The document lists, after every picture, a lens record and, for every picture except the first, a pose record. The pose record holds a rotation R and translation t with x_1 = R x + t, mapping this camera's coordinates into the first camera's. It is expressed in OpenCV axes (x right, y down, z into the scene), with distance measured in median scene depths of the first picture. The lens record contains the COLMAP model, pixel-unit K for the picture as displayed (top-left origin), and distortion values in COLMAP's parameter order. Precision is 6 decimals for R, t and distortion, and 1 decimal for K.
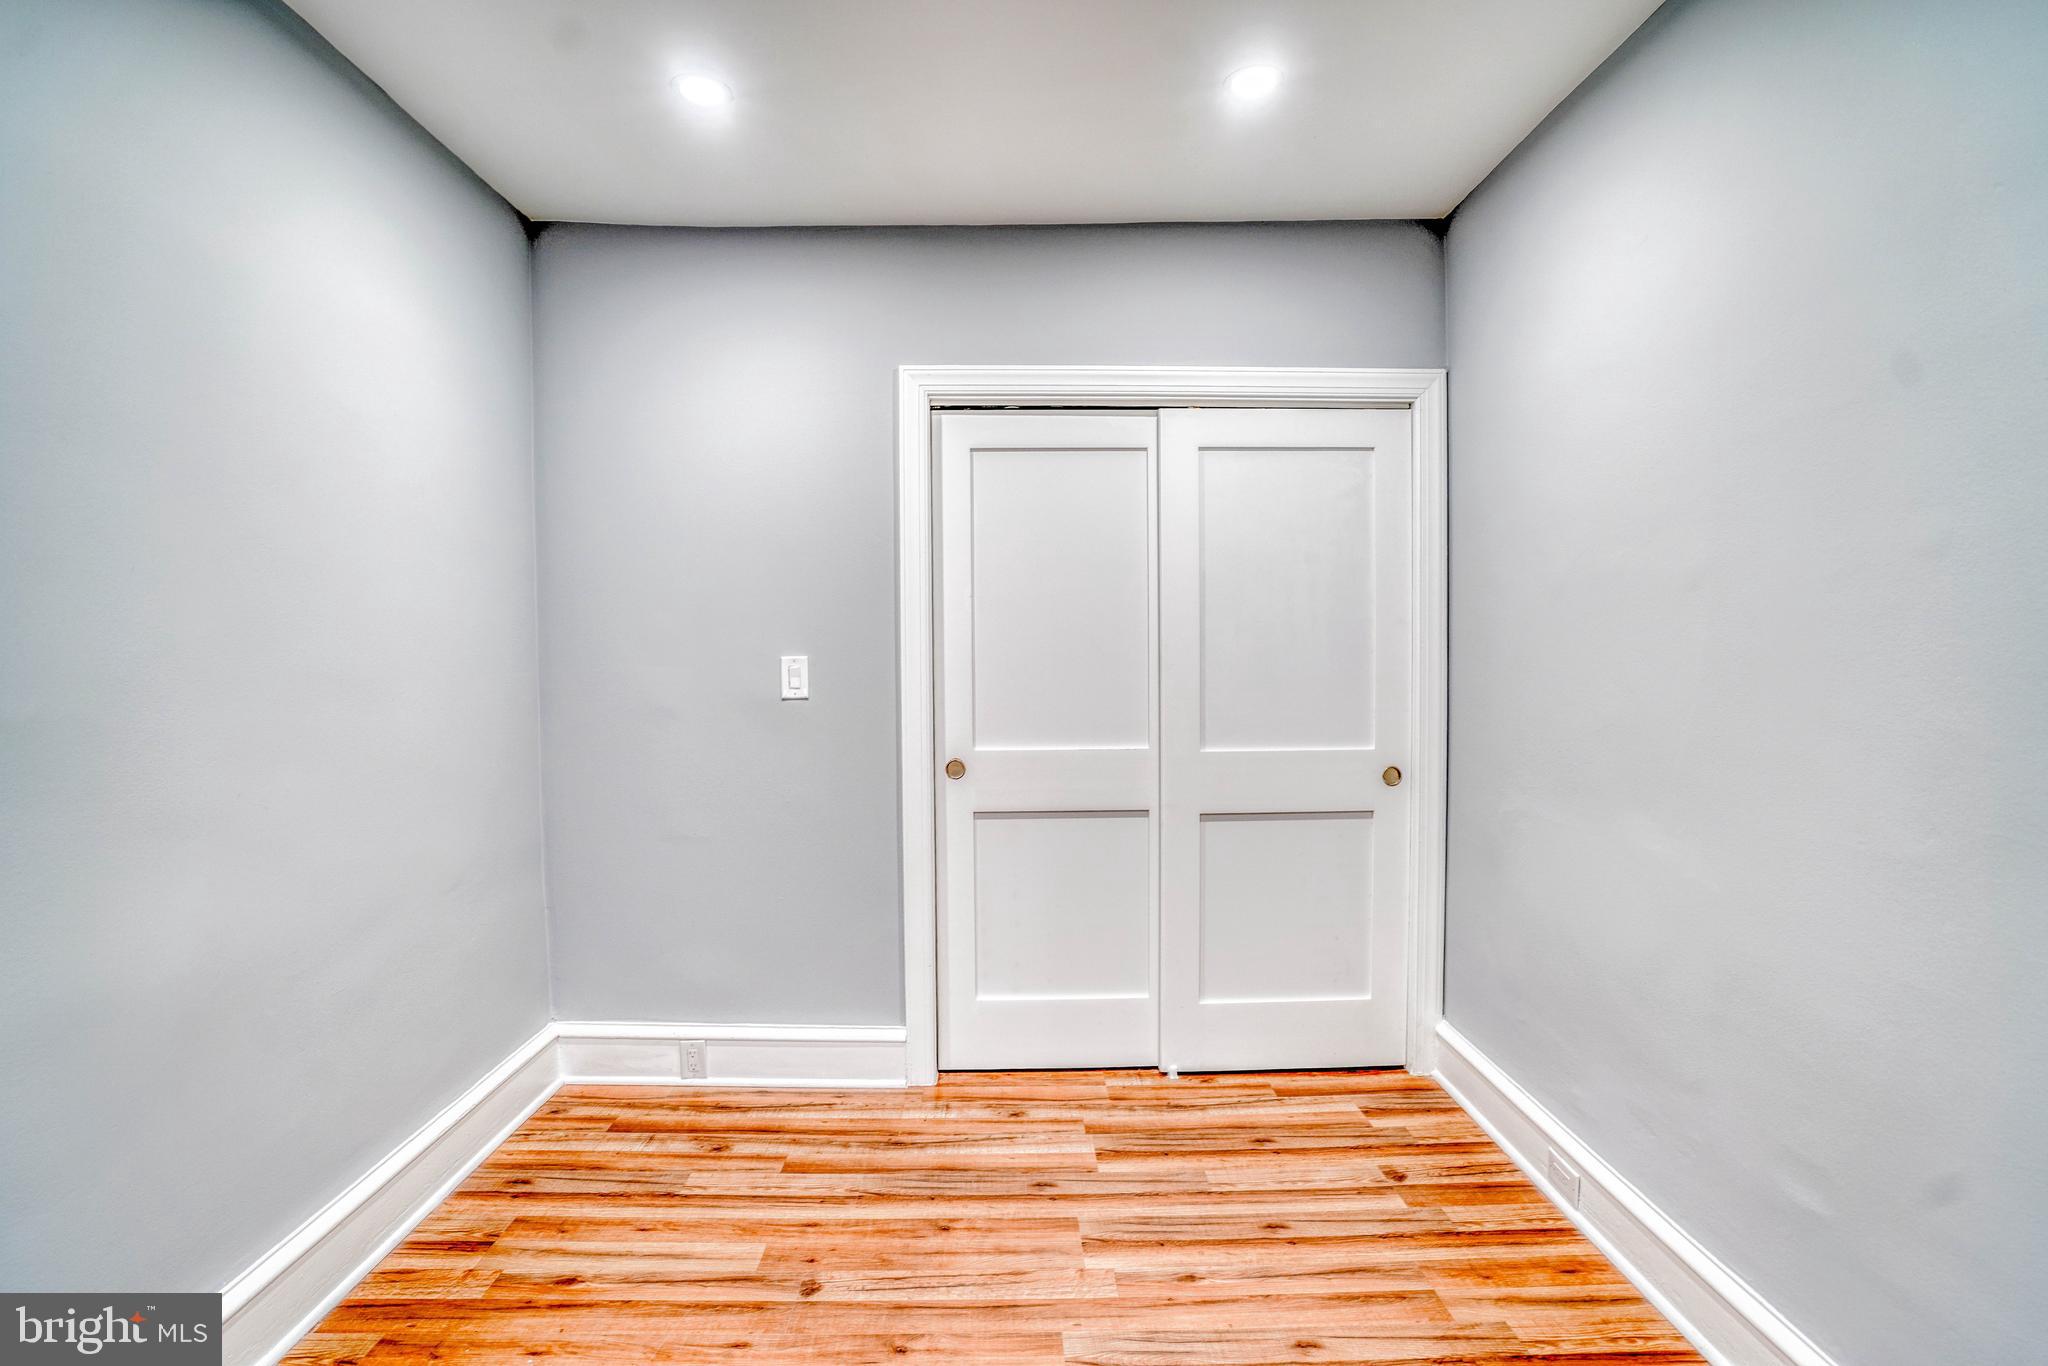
lens RADIAL K [[980.6, 0, 1036.5], [0, 980.6, 681.6], [0, 0, 1]] dist [-0.055756, 0.024420]
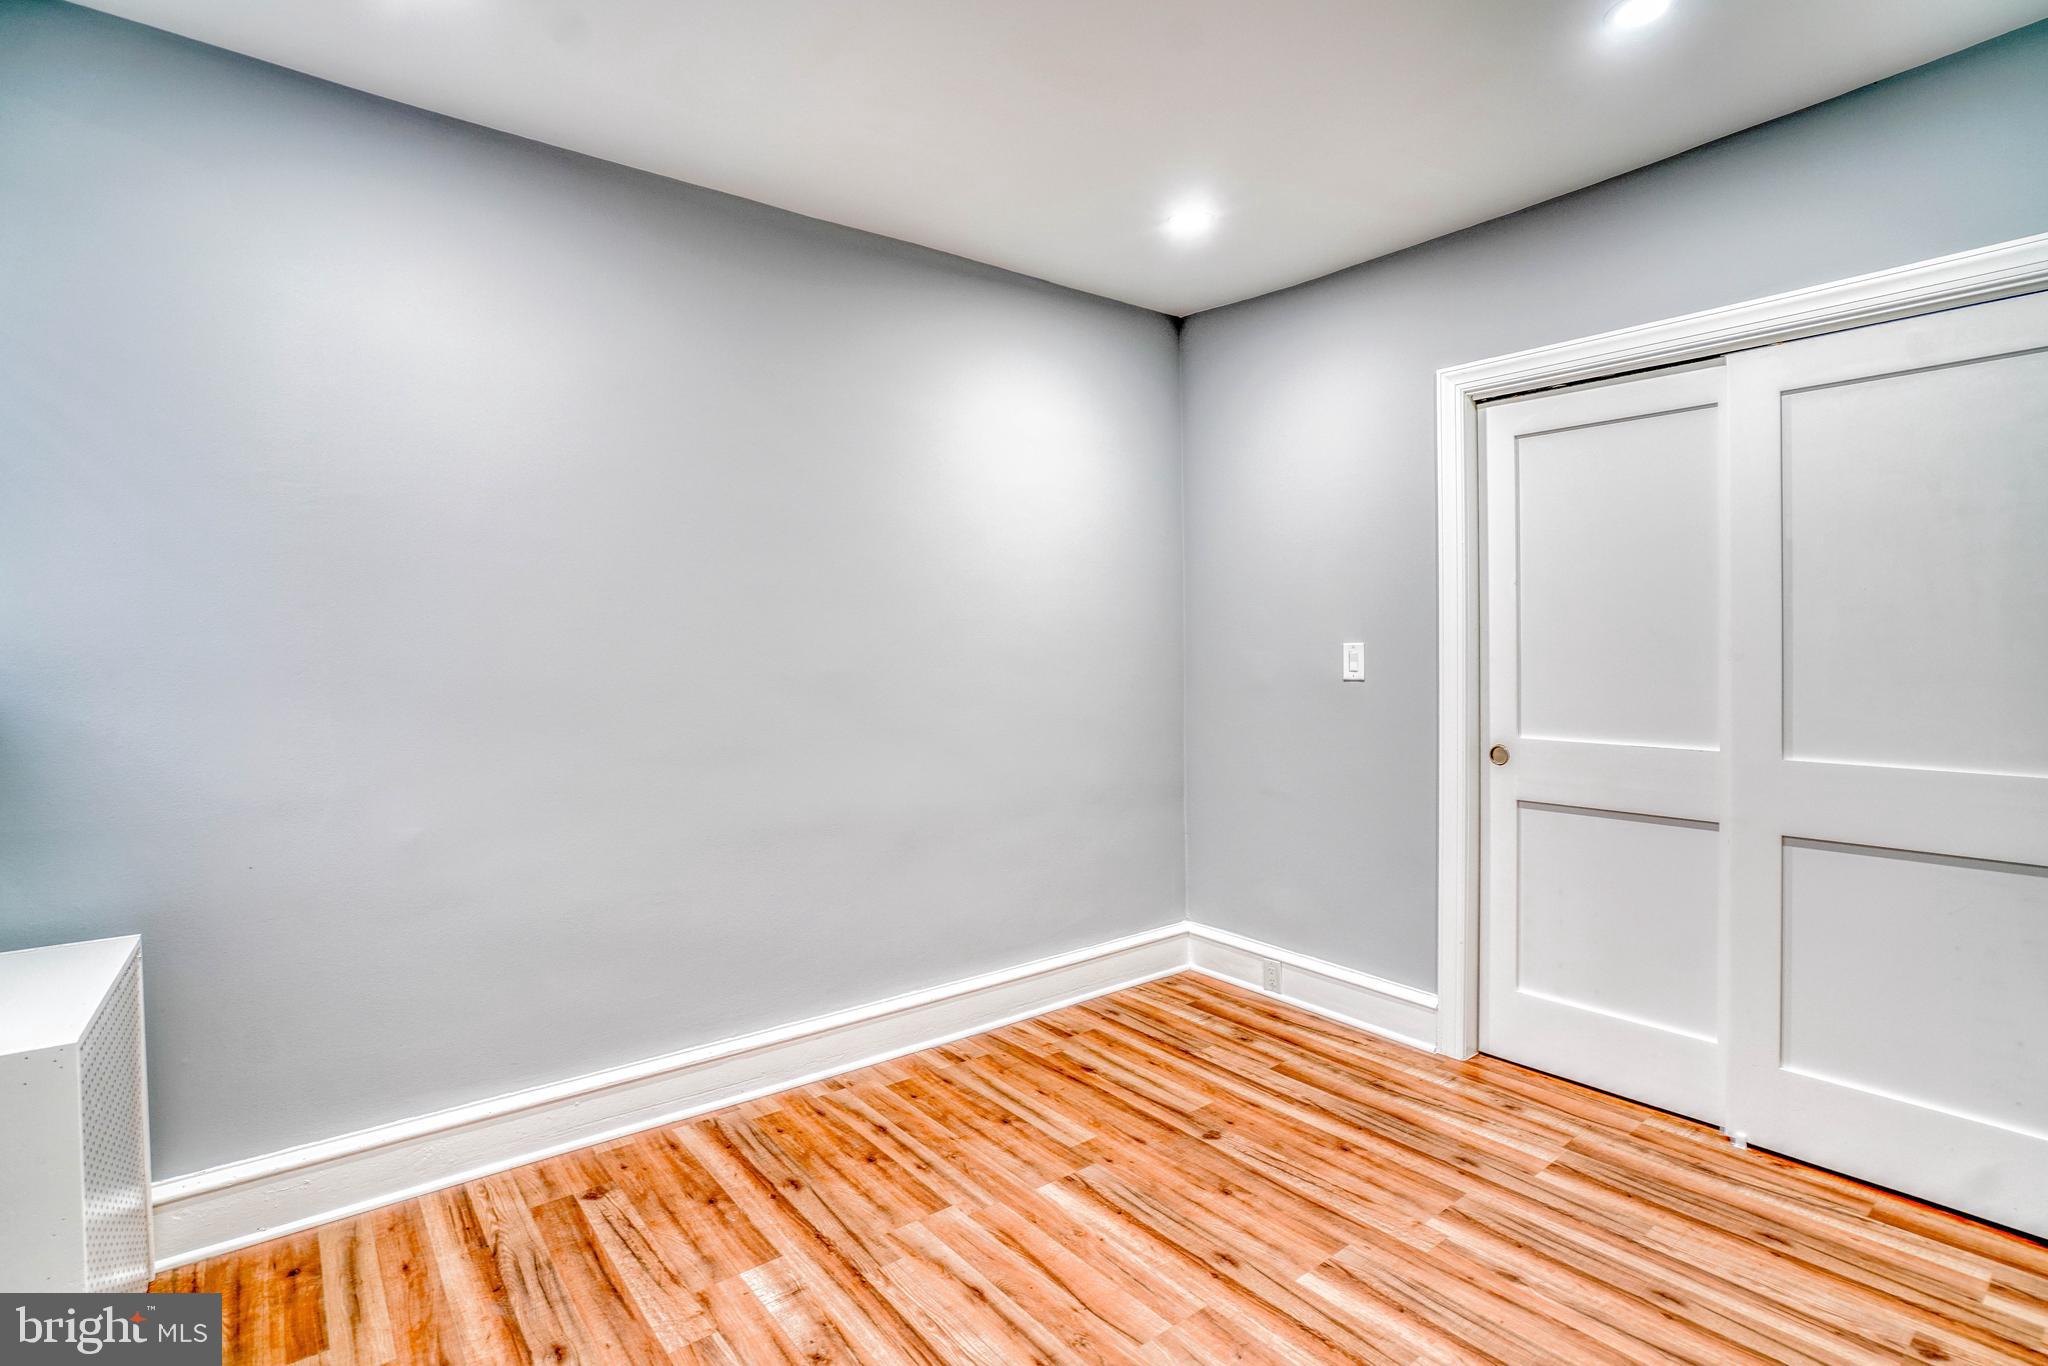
lens RADIAL K [[997.5, 0, 1017.9], [0, 997.5, 653.2], [0, 0, 1]] dist [-0.057472, 0.026662]
pose [[0.602776, 0.009590, -0.797853, 0.477011], [-0.020869, 0.999775, -0.003749, -0.001839], [0.797638, 0.018910, 0.602840, -0.008236]]
